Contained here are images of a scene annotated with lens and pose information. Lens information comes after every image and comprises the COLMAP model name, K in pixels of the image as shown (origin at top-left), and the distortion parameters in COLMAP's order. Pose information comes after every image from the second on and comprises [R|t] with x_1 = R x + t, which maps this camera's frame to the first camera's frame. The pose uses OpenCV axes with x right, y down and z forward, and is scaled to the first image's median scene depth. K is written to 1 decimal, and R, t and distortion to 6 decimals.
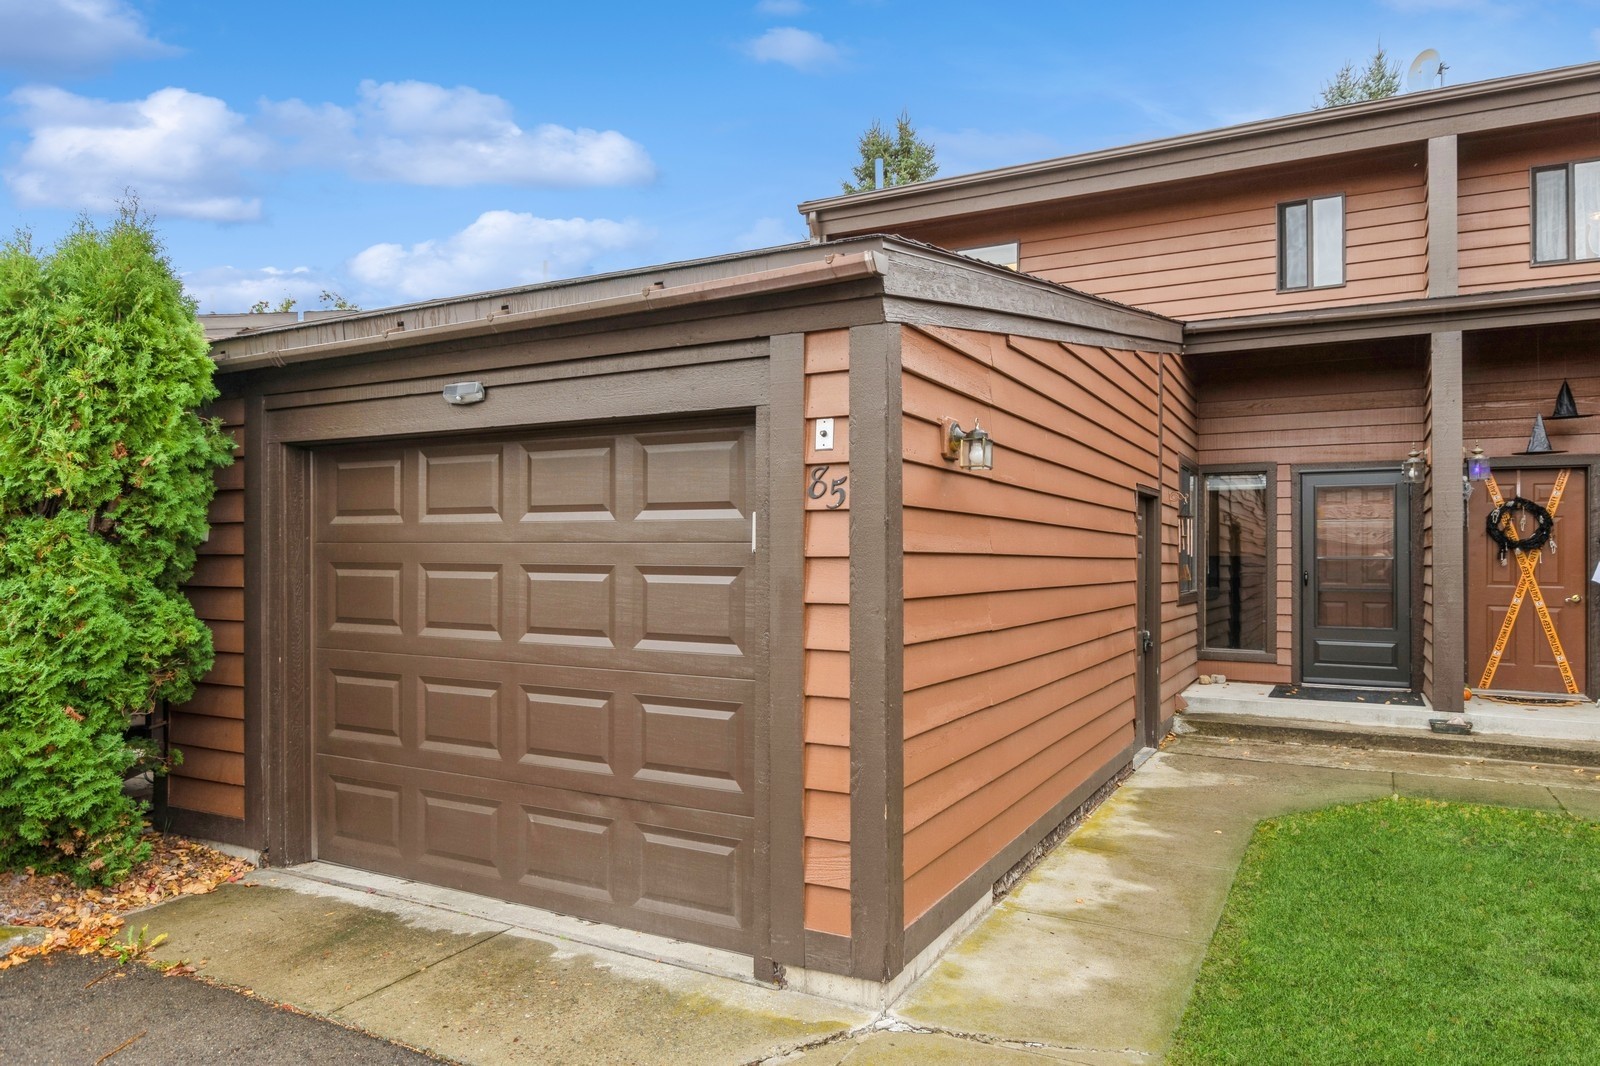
lens RADIAL K [[1030.7, 0, 800.4], [0, 1030.7, 530.4], [0, 0, 1]] dist [-0.002186, 0.002732]
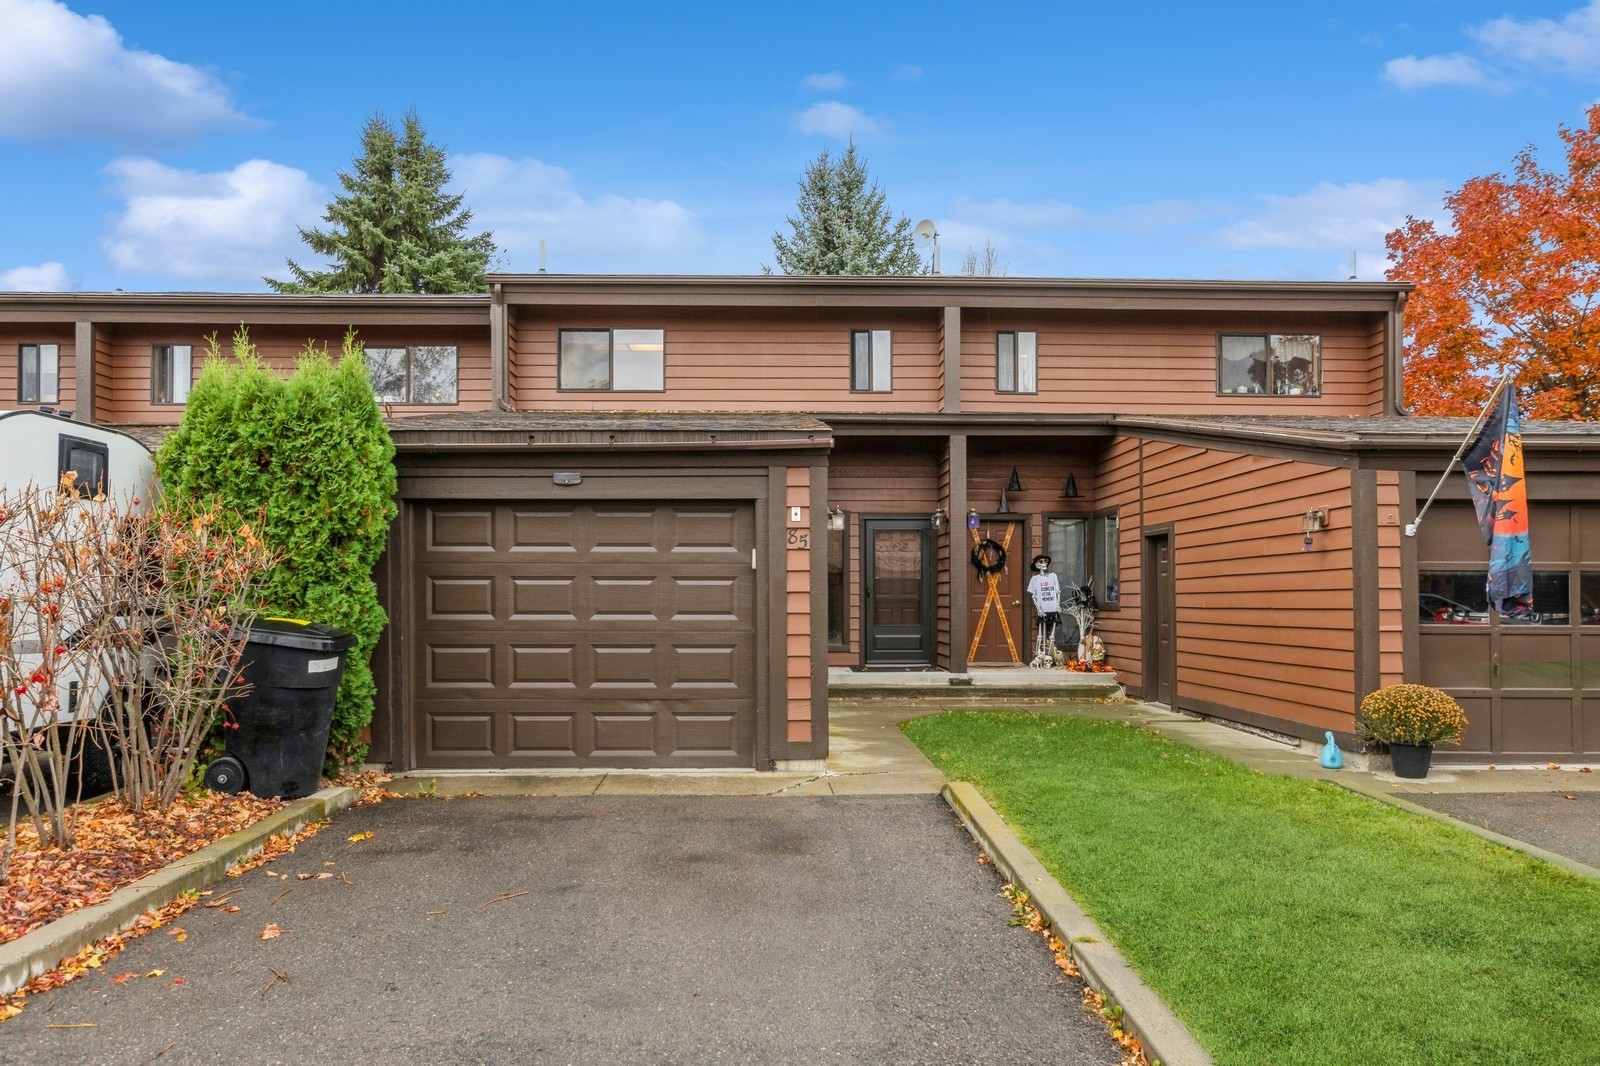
lens RADIAL K [[1239.2, 0, 799.5], [0, 1239.2, 541.6], [0, 0, 1]] dist [0.005608, 0.001049]
pose [[0.866670, 0.013602, 0.498696, -0.509223], [-0.007778, 0.999875, -0.013755, 0.000221], [-0.498821, 0.008042, 0.866668, -0.508539]]
